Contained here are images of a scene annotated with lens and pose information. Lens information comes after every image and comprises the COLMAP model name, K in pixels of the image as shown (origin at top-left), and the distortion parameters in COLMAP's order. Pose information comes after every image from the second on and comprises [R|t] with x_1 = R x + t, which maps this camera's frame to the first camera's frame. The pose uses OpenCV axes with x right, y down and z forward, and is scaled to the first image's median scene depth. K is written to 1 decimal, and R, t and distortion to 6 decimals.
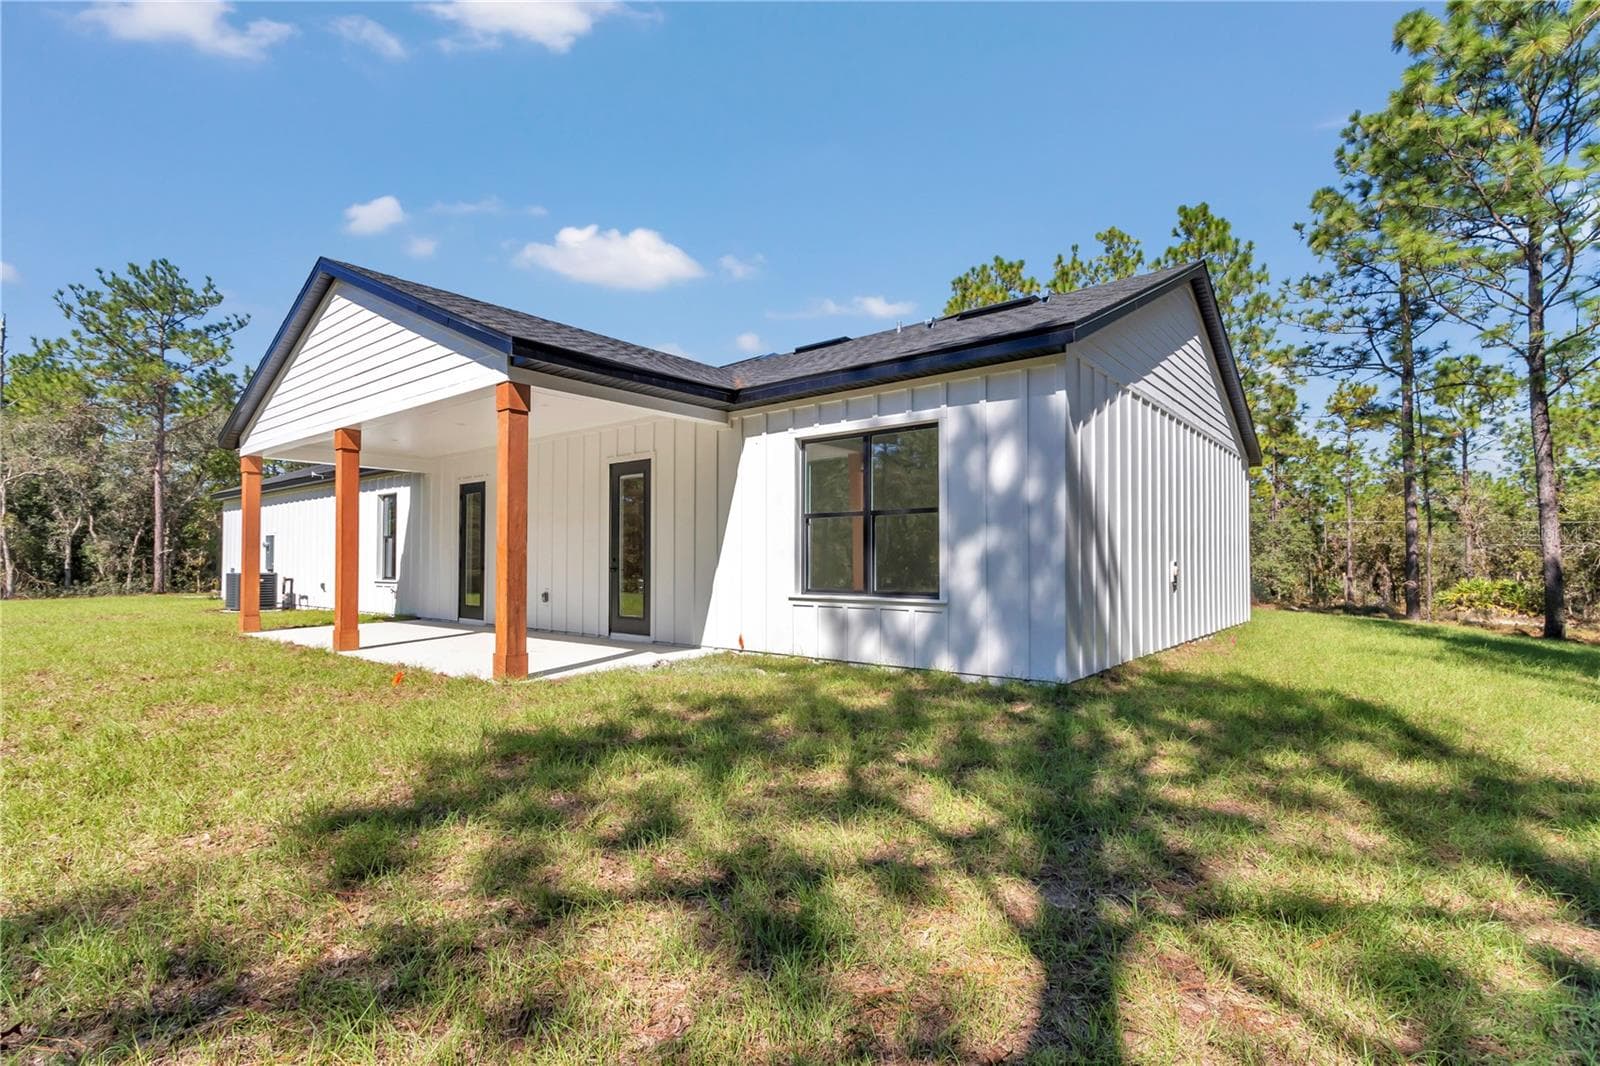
lens RADIAL K [[741.2, 0, 787.3], [0, 741.2, 547.5], [0, 0, 1]] dist [0.017557, -0.000408]
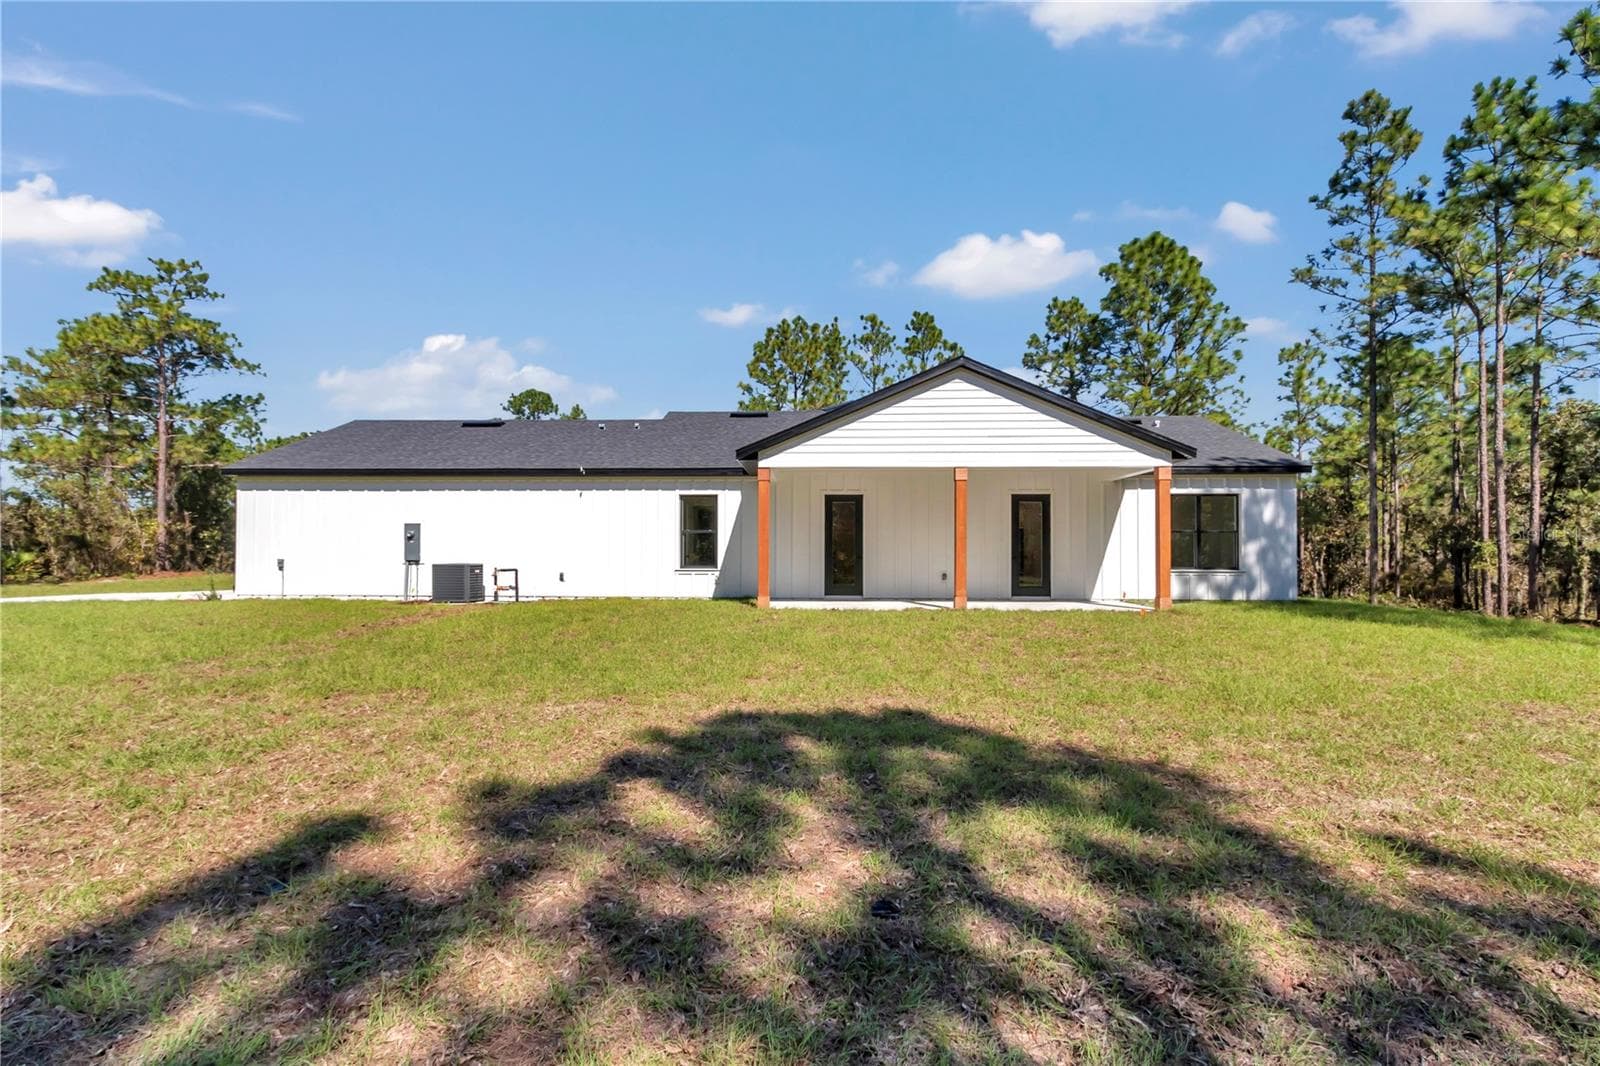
lens RADIAL K [[741.2, 0, 787.3], [0, 741.2, 547.5], [0, 0, 1]] dist [0.017557, -0.000408]
pose [[0.797833, 0.003695, 0.602867, -2.390748], [-0.007500, 0.999965, 0.003797, 0.004961], [-0.602832, -0.007551, 0.797833, -0.042113]]
